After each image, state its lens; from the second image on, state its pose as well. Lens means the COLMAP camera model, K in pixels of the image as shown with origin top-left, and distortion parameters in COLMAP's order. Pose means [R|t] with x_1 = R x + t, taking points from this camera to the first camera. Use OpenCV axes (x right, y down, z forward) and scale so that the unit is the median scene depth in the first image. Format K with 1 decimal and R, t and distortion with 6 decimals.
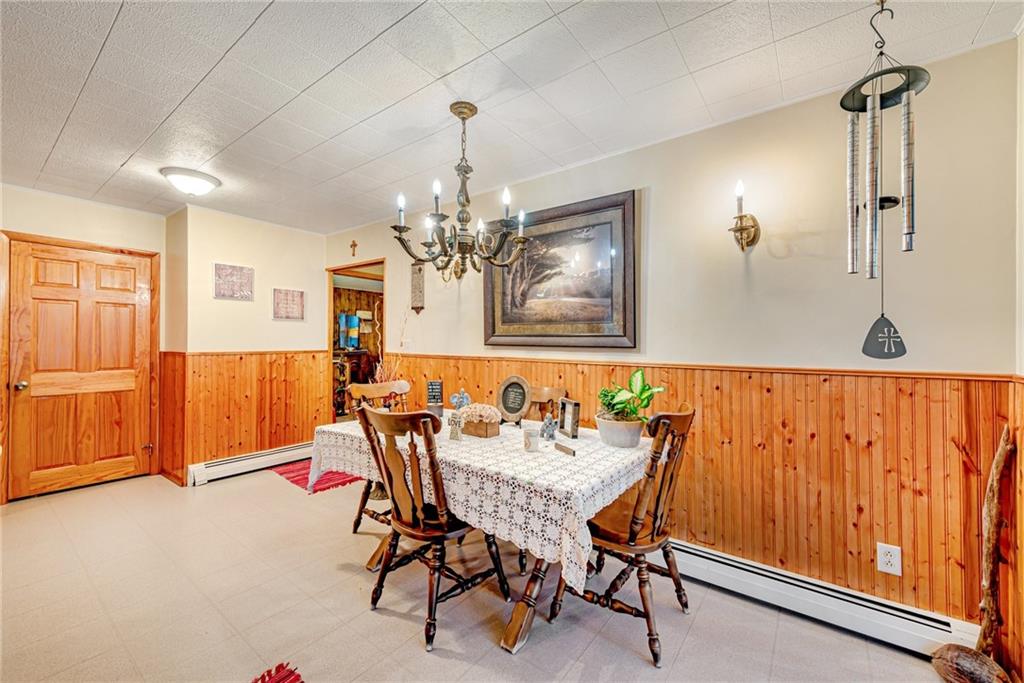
lens RADIAL K [[410.2, 0, 508.9], [0, 410.2, 340.4], [0, 0, 1]] dist [0.007250, -0.001857]
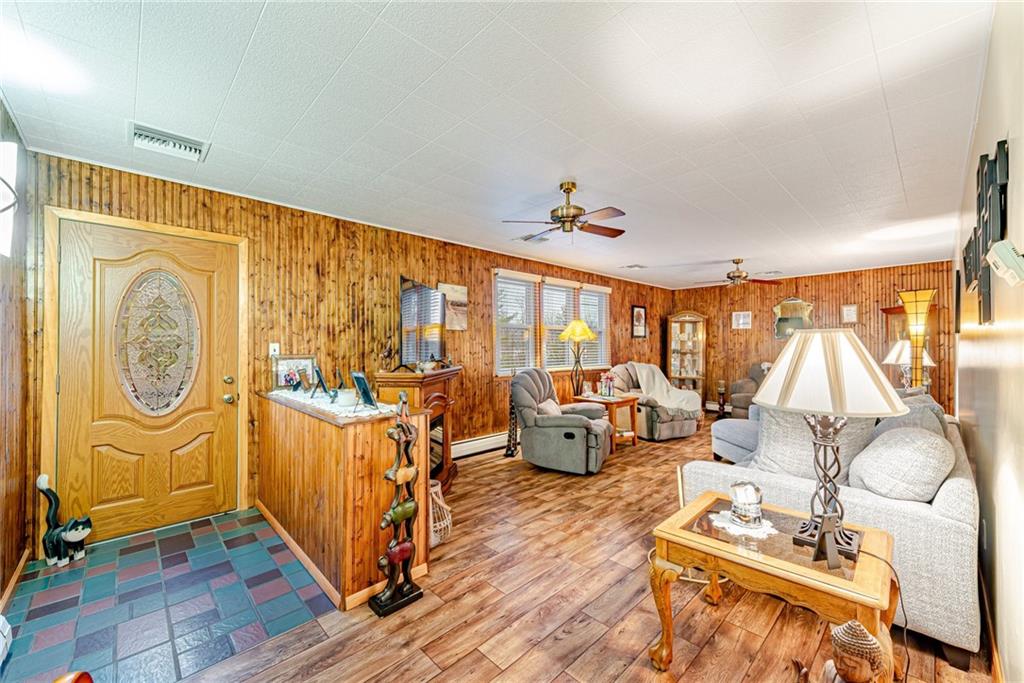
lens RADIAL K [[410.2, 0, 512.6], [0, 410.2, 341.3], [0, 0, 1]] dist [0.007250, -0.001857]
pose [[0.988089, -0.002738, -0.153859, -0.211165], [0.002942, 0.999995, 0.001094, -0.004980], [0.153855, -0.001534, 0.988092, 0.537967]]
